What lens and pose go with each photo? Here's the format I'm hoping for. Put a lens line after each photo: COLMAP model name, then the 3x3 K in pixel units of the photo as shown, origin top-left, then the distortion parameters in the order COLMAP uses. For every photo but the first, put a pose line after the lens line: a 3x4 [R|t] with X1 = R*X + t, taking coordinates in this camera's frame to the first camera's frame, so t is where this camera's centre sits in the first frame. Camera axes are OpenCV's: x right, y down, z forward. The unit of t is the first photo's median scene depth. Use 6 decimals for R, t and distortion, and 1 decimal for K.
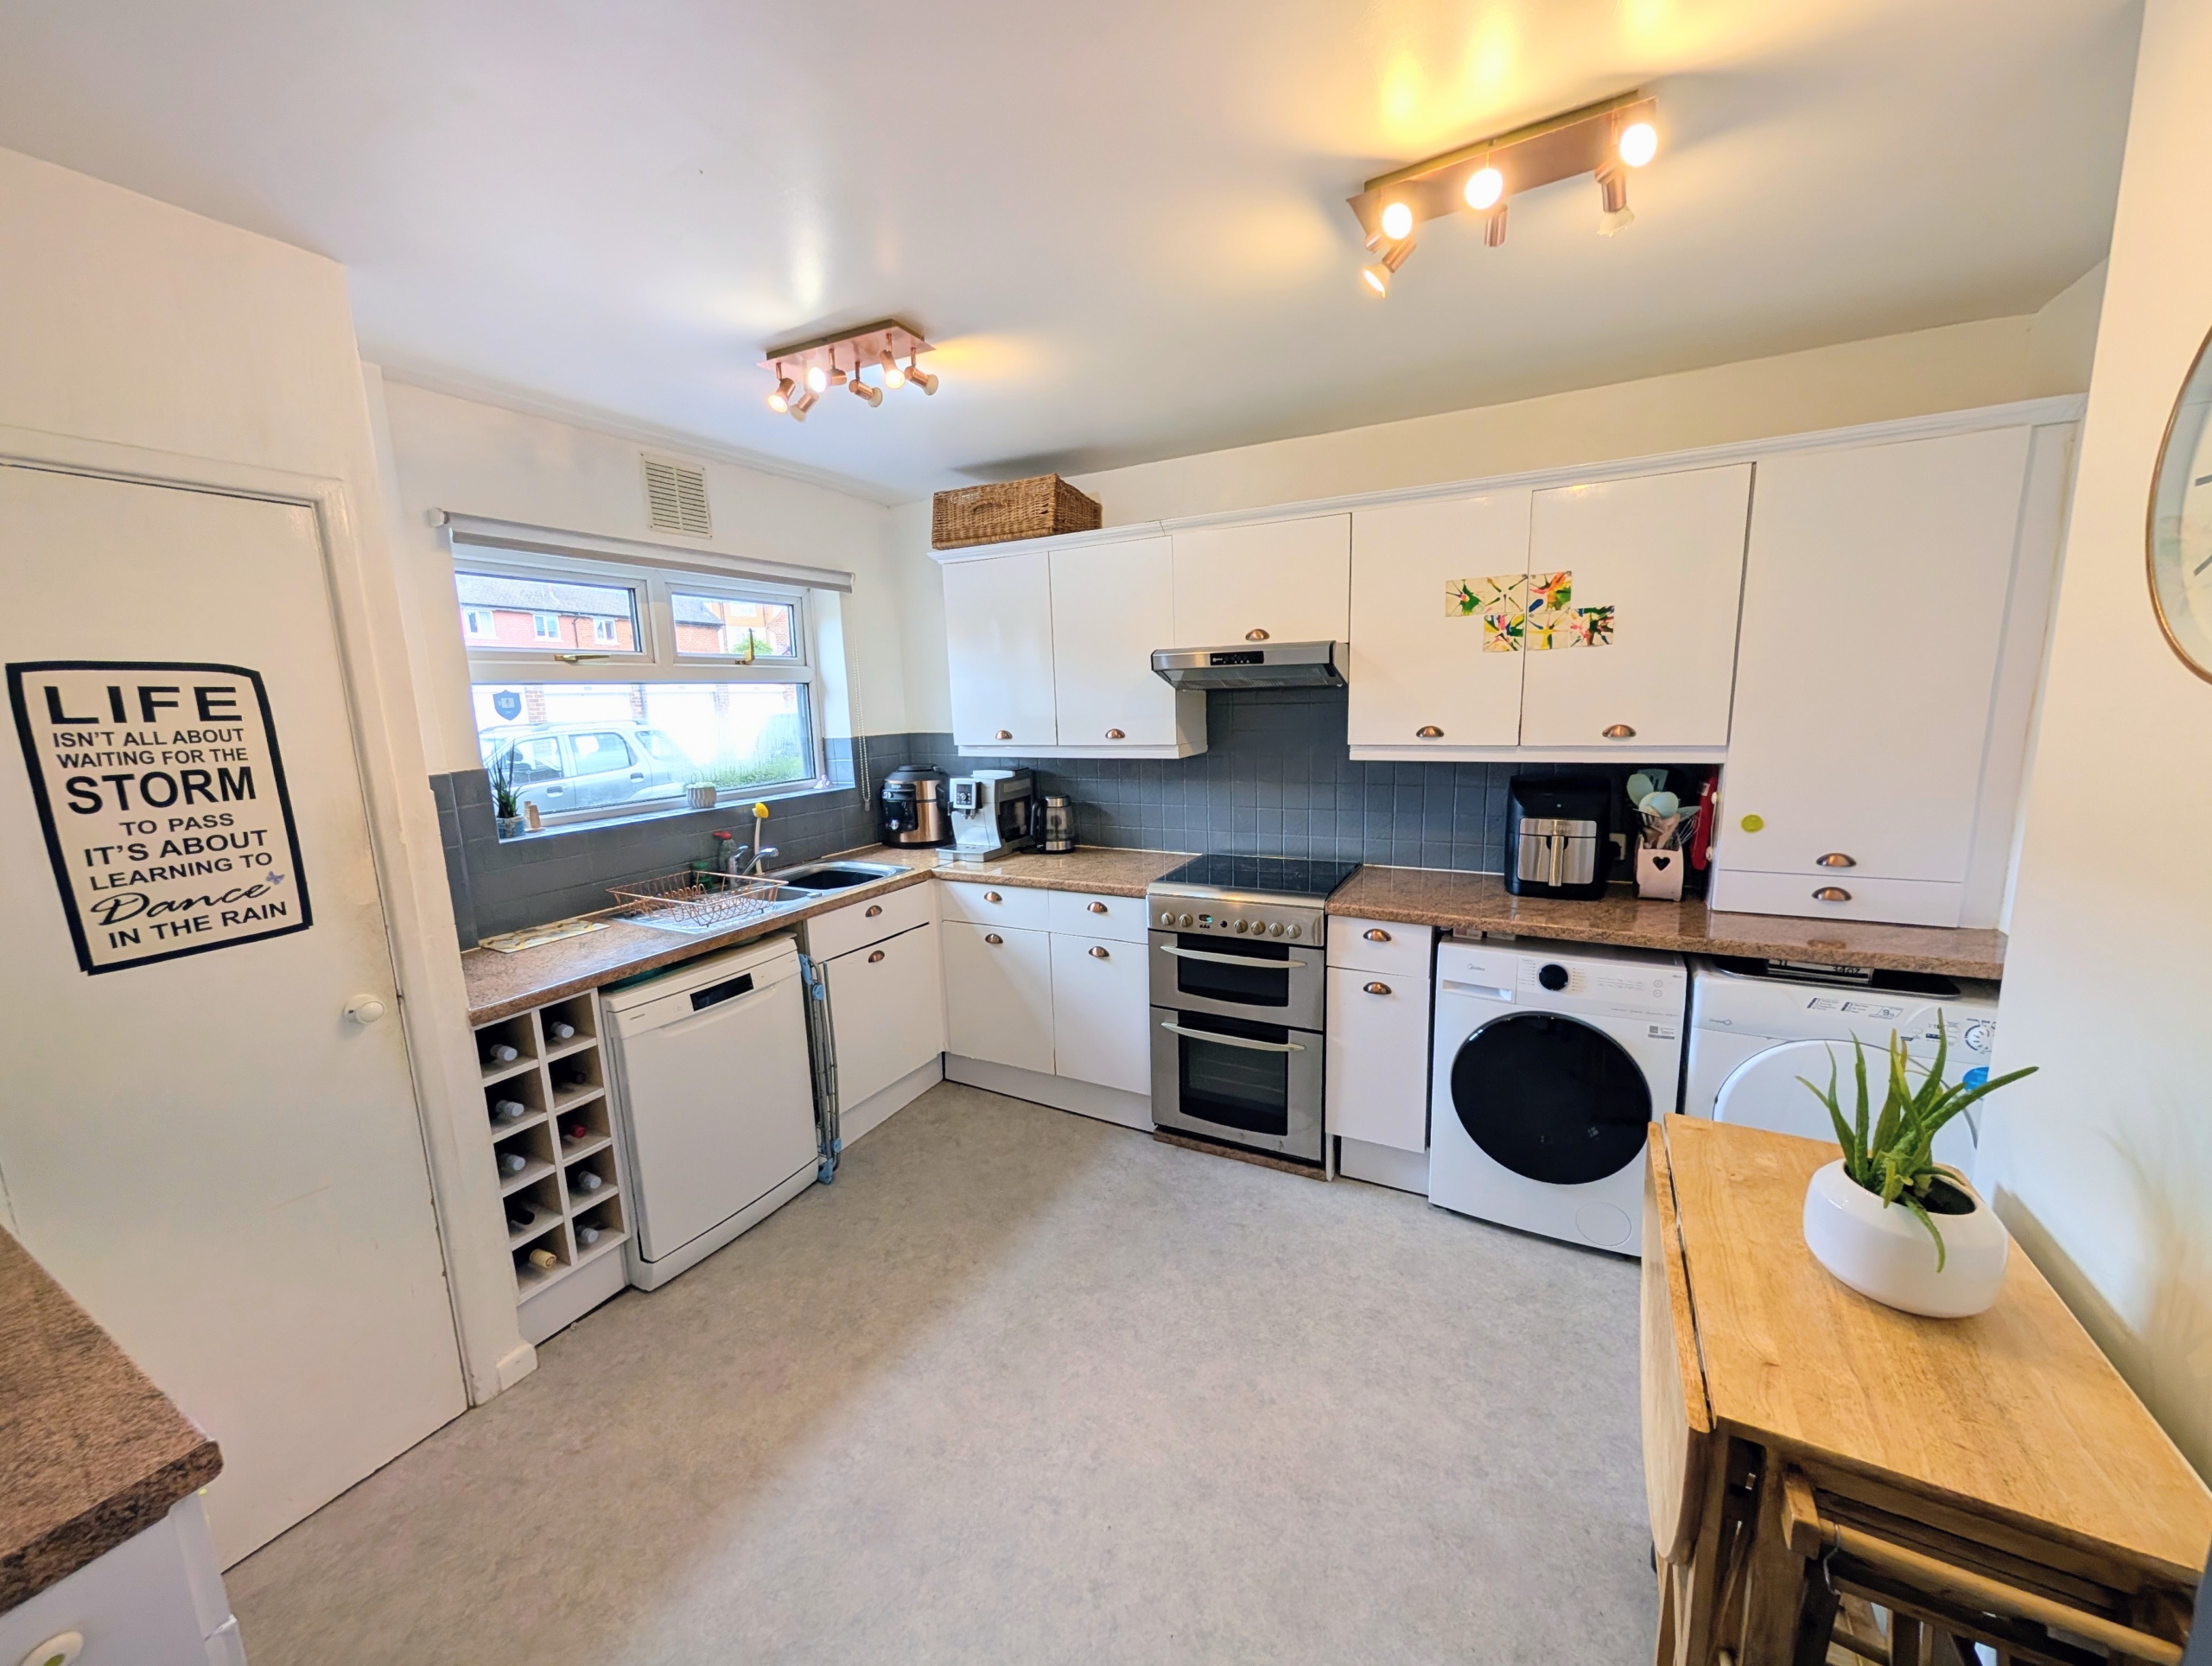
lens RADIAL K [[836.2, 0, 1101.9], [0, 836.2, 835.5], [0, 0, 1]] dist [-0.000594, 0.000120]
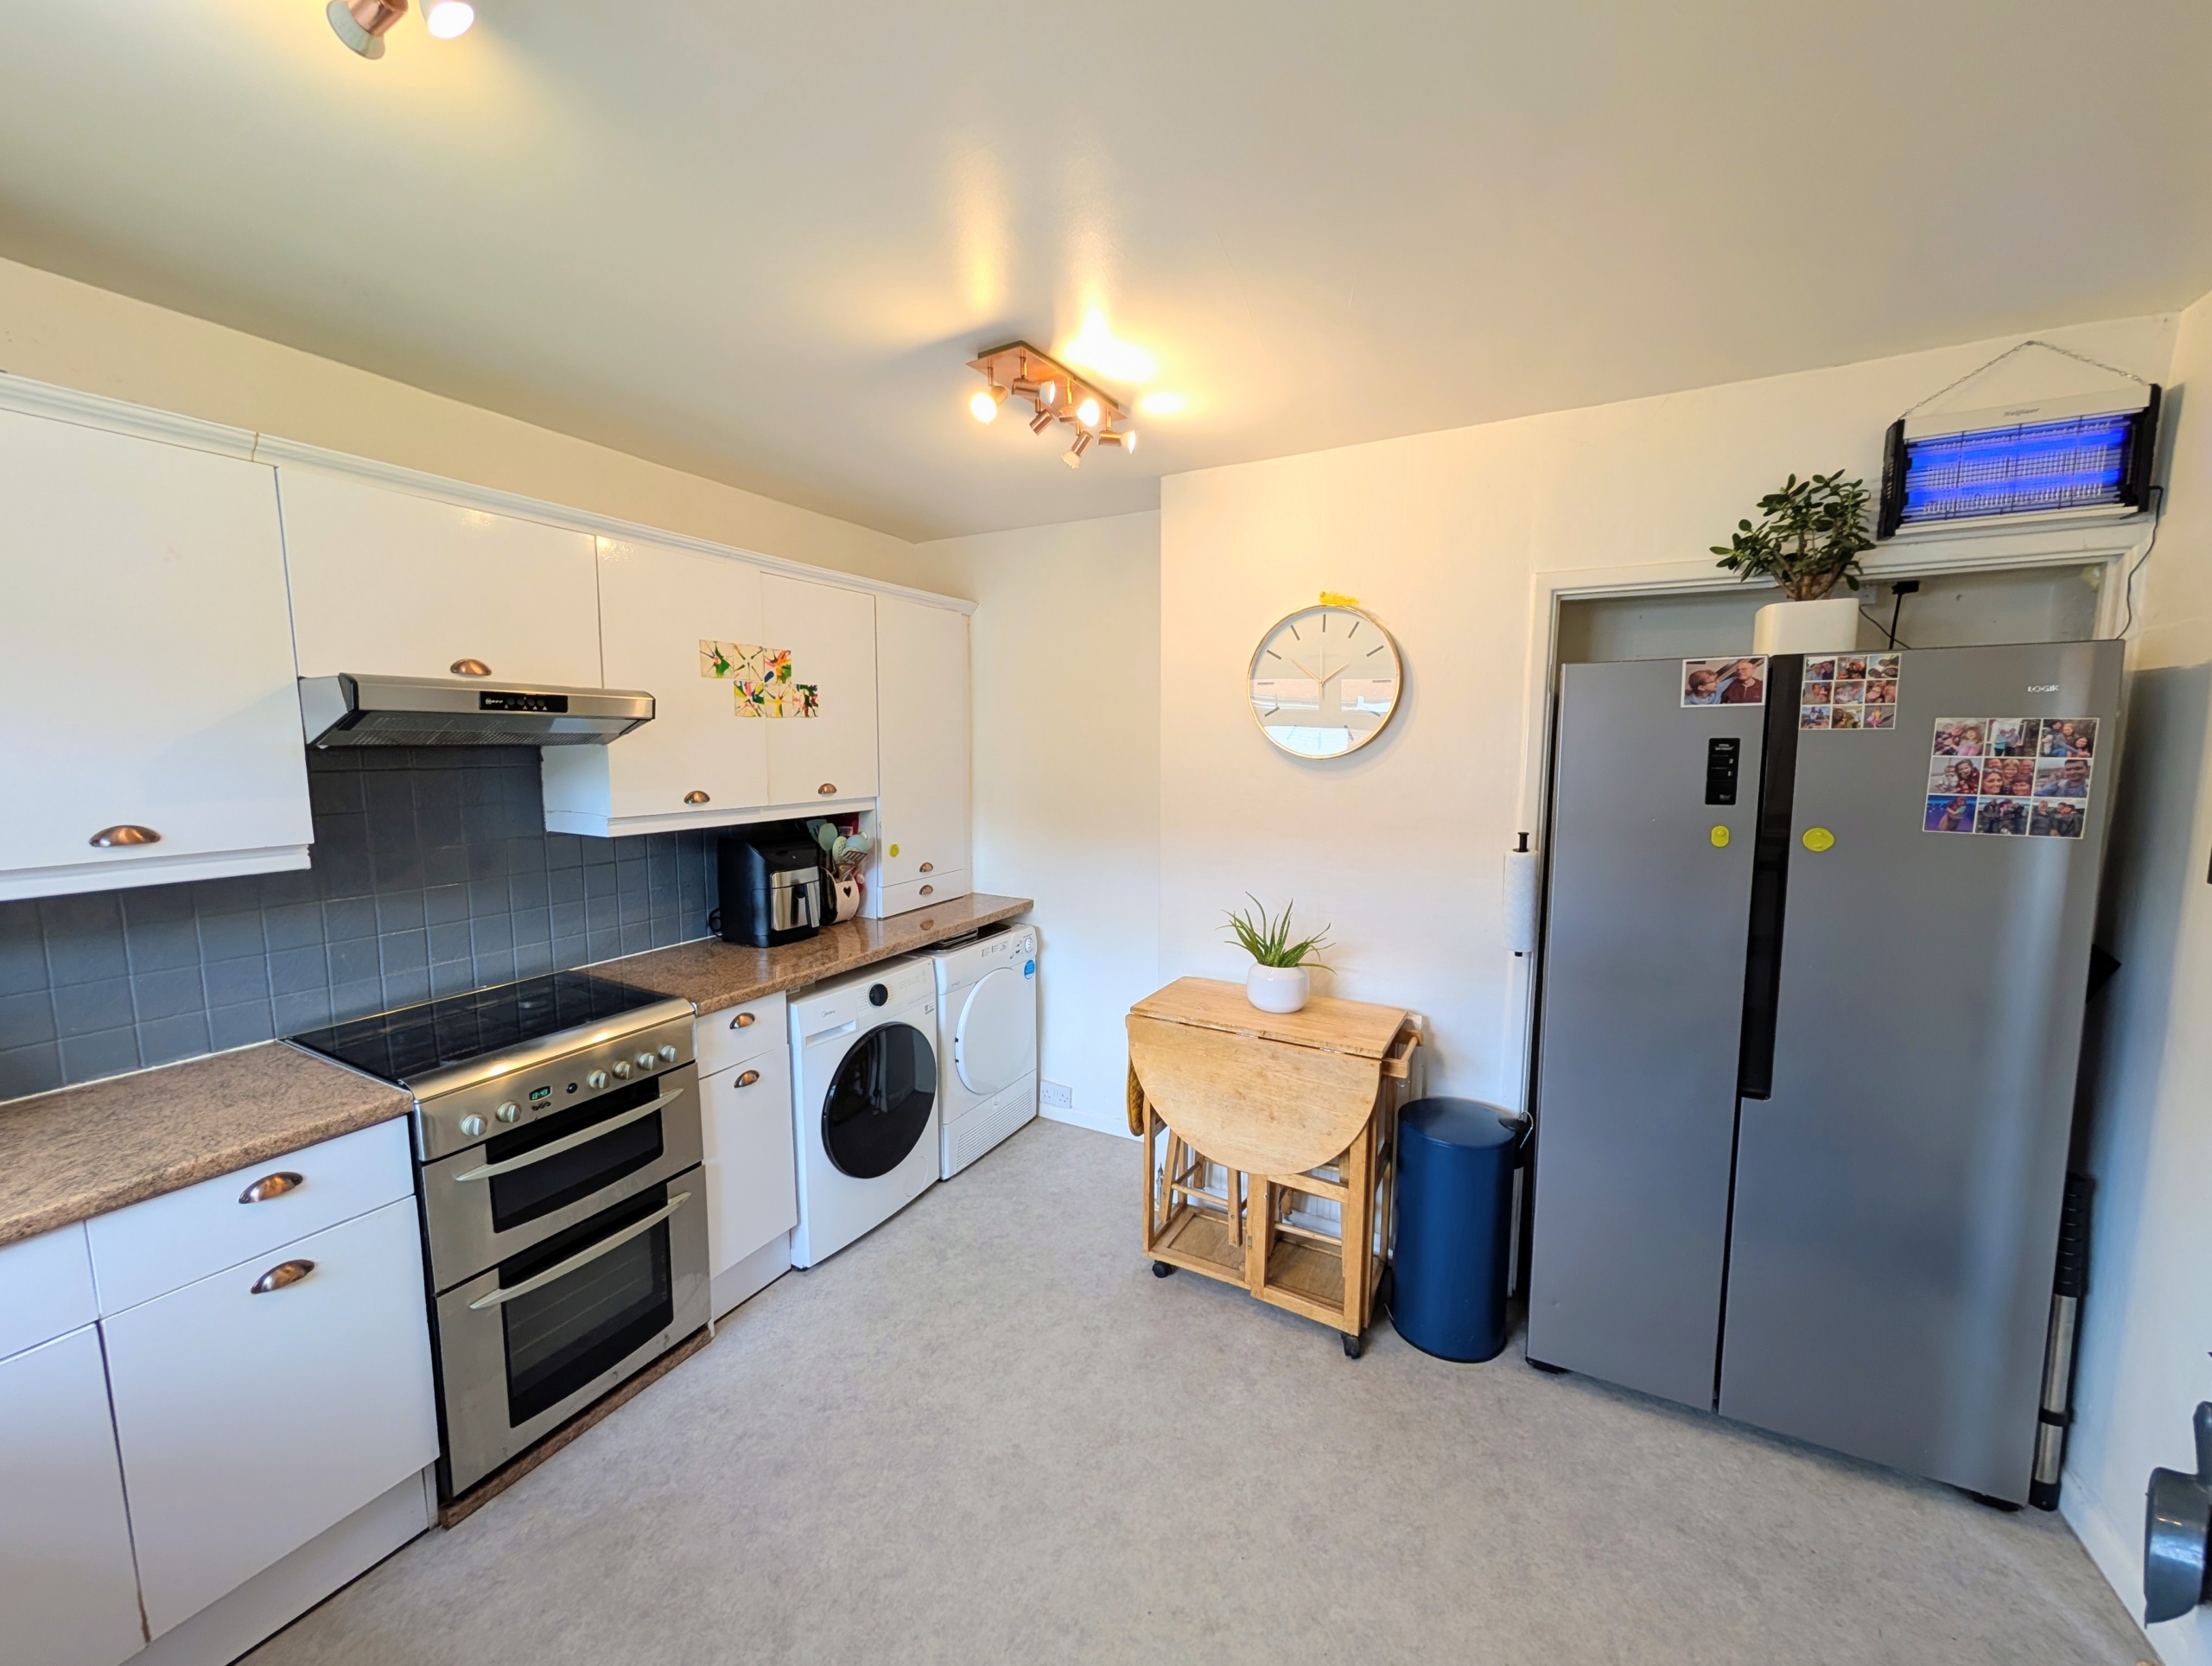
lens RADIAL K [[836.2, 0, 1101.0], [0, 836.2, 838.2], [0, 0, 1]] dist [-0.000594, 0.000120]
pose [[-0.000041, -0.087281, 0.996184, -0.597342], [0.164735, 0.982573, 0.086095, -0.095200], [-0.986338, 0.164110, 0.014338, 0.614728]]
